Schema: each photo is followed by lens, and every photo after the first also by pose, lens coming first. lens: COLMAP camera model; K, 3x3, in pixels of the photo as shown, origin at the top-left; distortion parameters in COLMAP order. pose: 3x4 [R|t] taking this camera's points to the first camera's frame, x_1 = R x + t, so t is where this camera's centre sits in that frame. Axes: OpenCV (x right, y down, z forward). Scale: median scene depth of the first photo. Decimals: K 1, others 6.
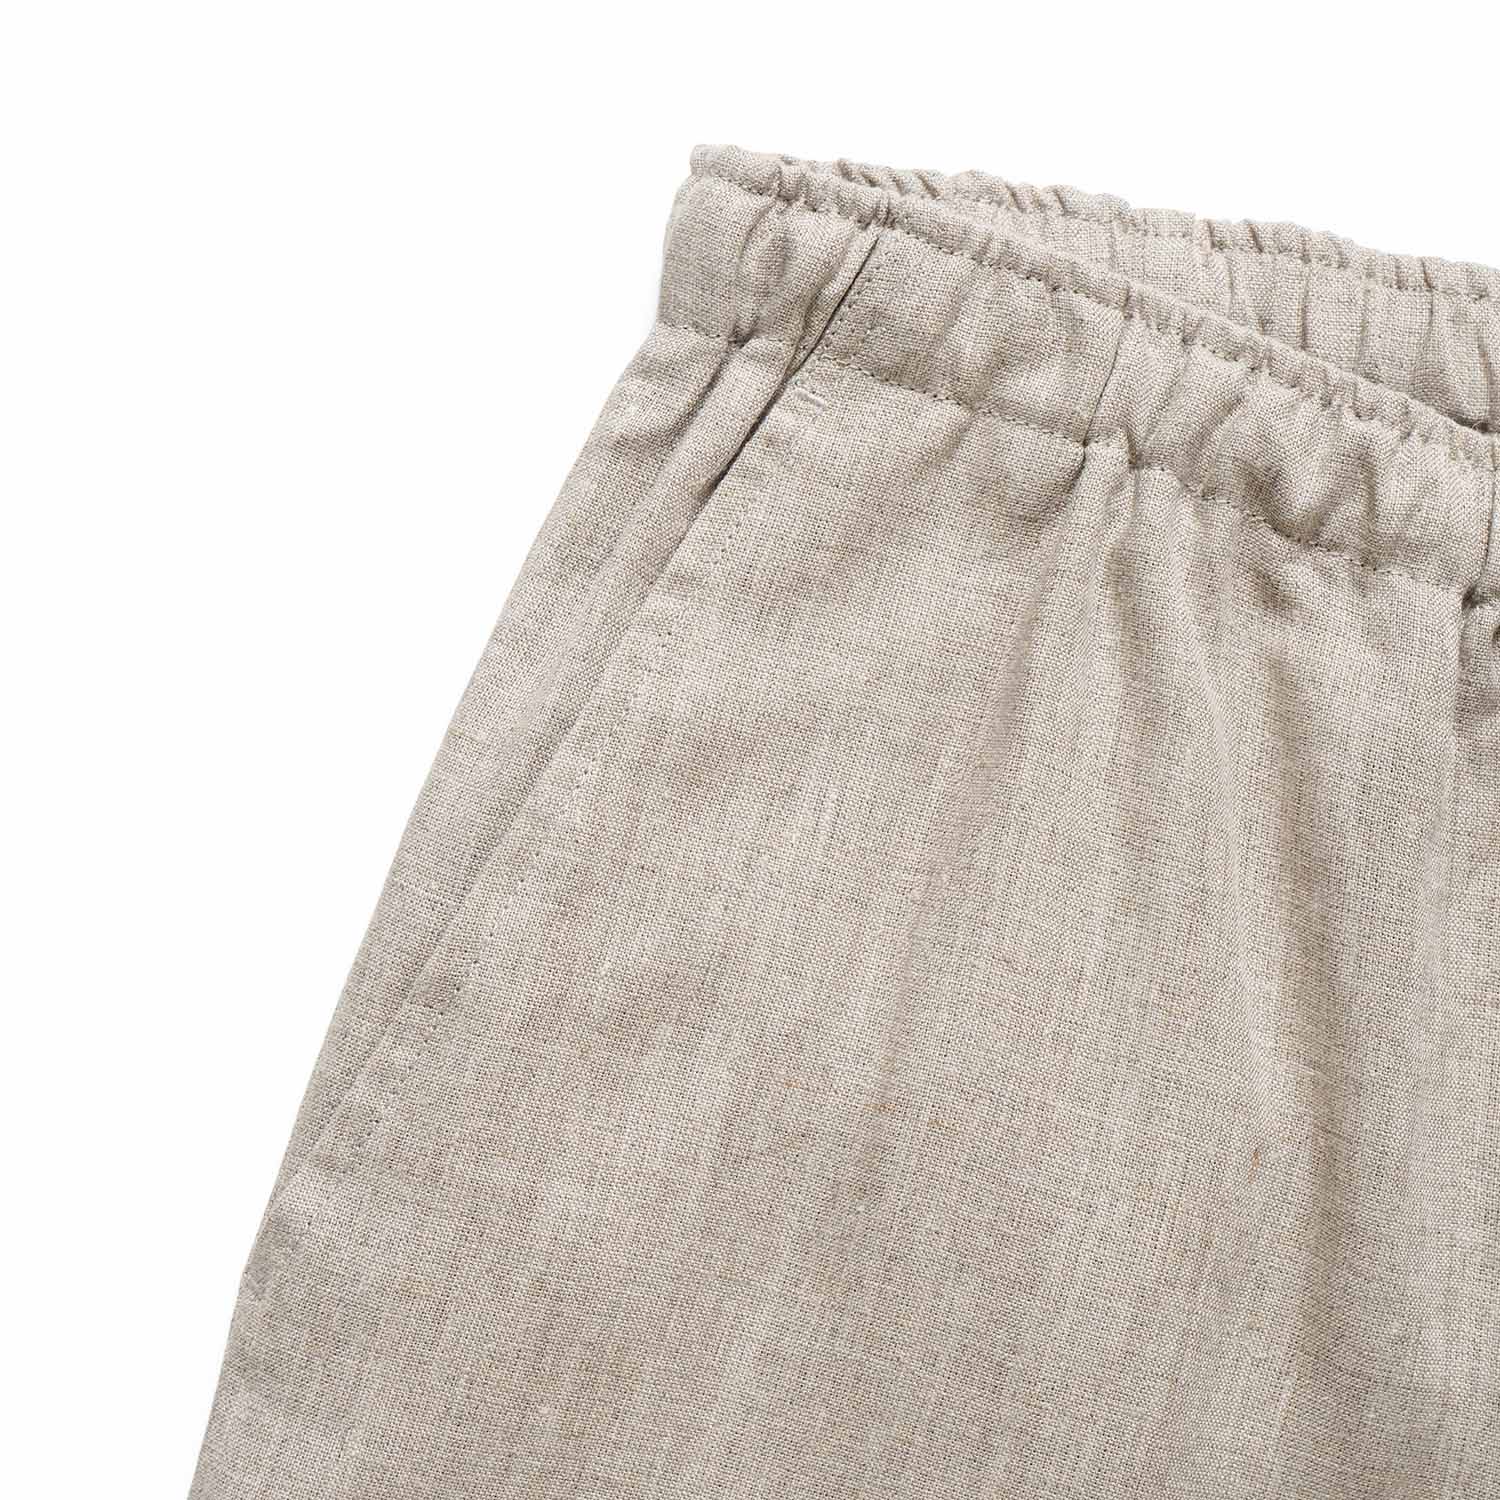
lens RADIAL K [[3497.5, 0, 750.0], [0, 3497.5, 750.0], [0, 0, 1]] dist [-0.012818, -0.134746]
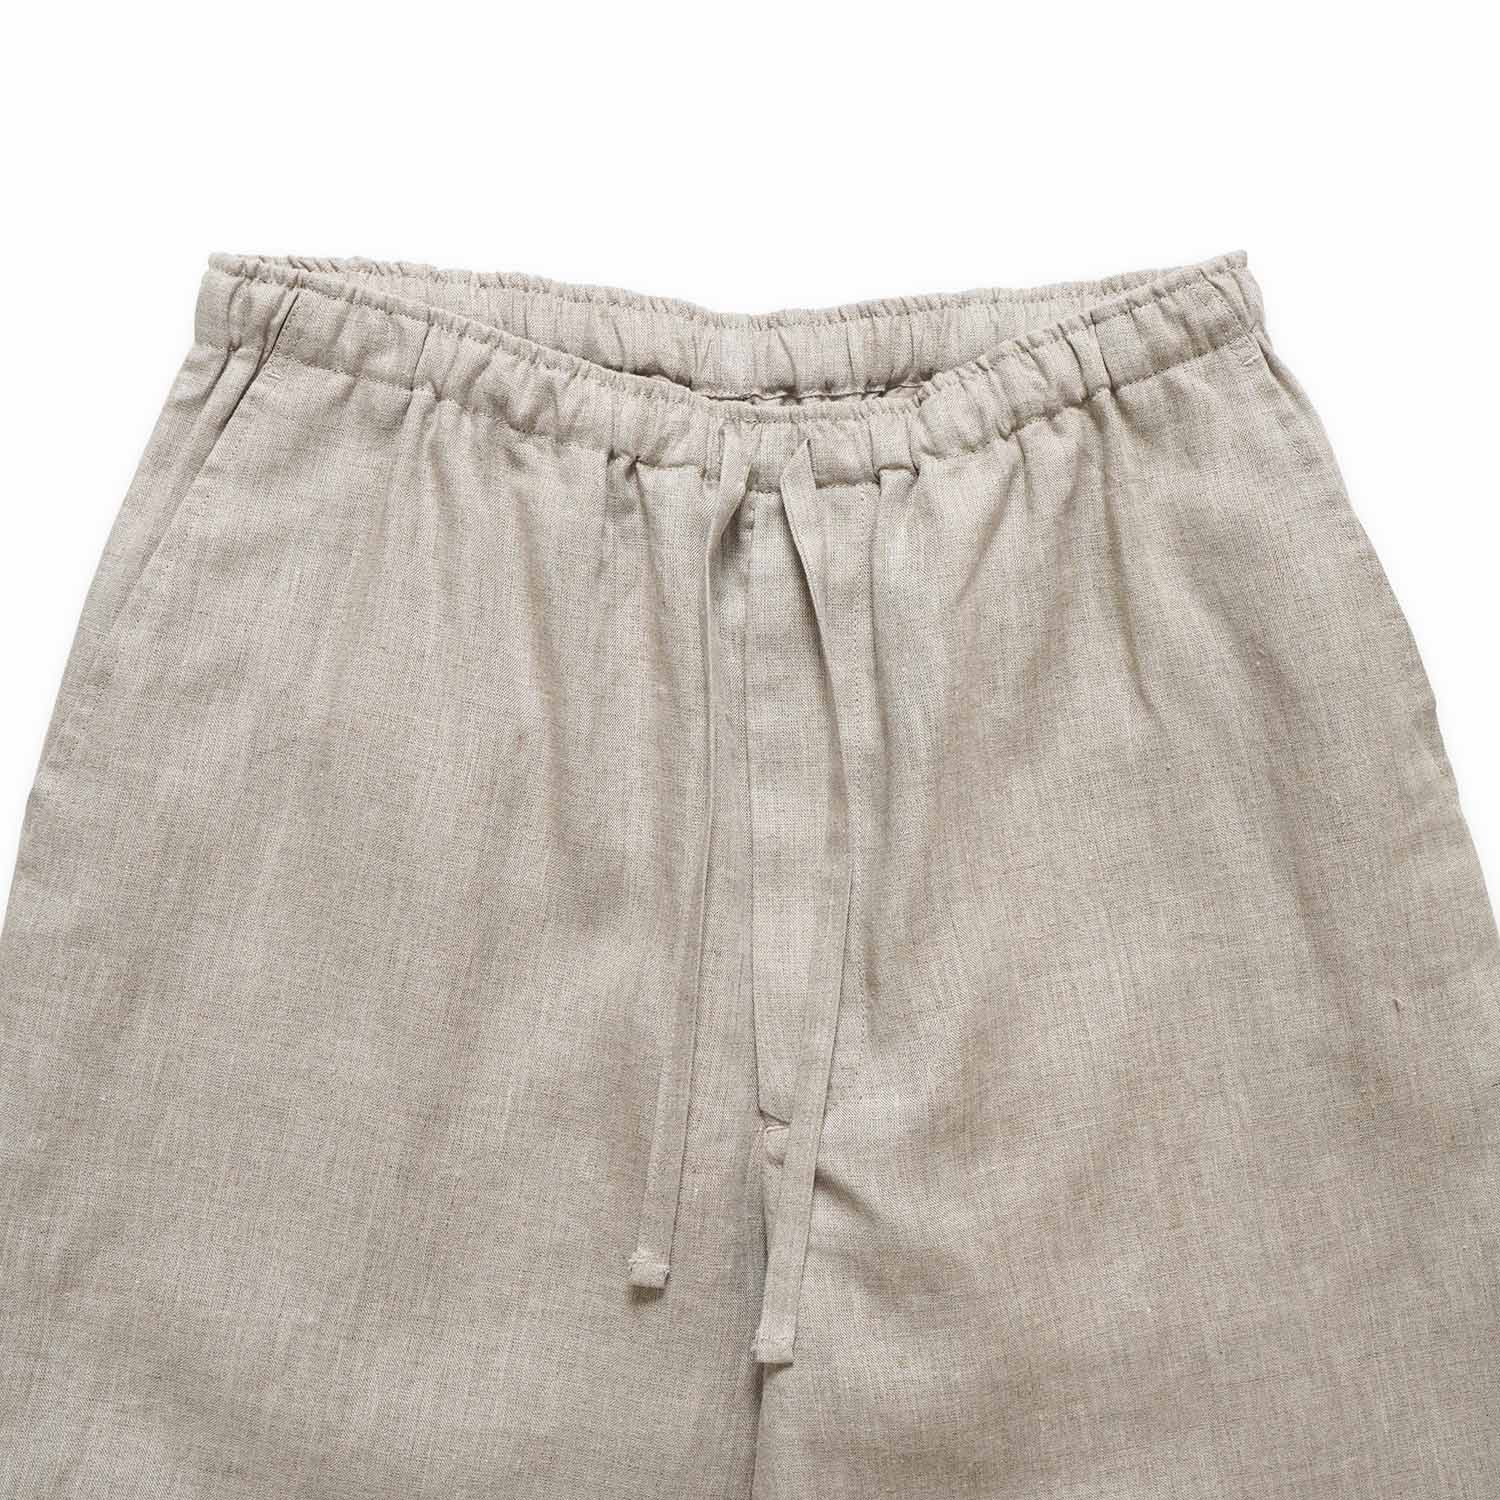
lens RADIAL K [[2385.5, 0, 750.0], [0, 2385.5, 750.0], [0, 0, 1]] dist [-0.045484, -0.014950]
pose [[0.998069, -0.057368, -0.023832, 0.312272], [0.058465, 0.997123, 0.048254, 0.064454], [0.020996, -0.049554, 0.998551, -0.373496]]
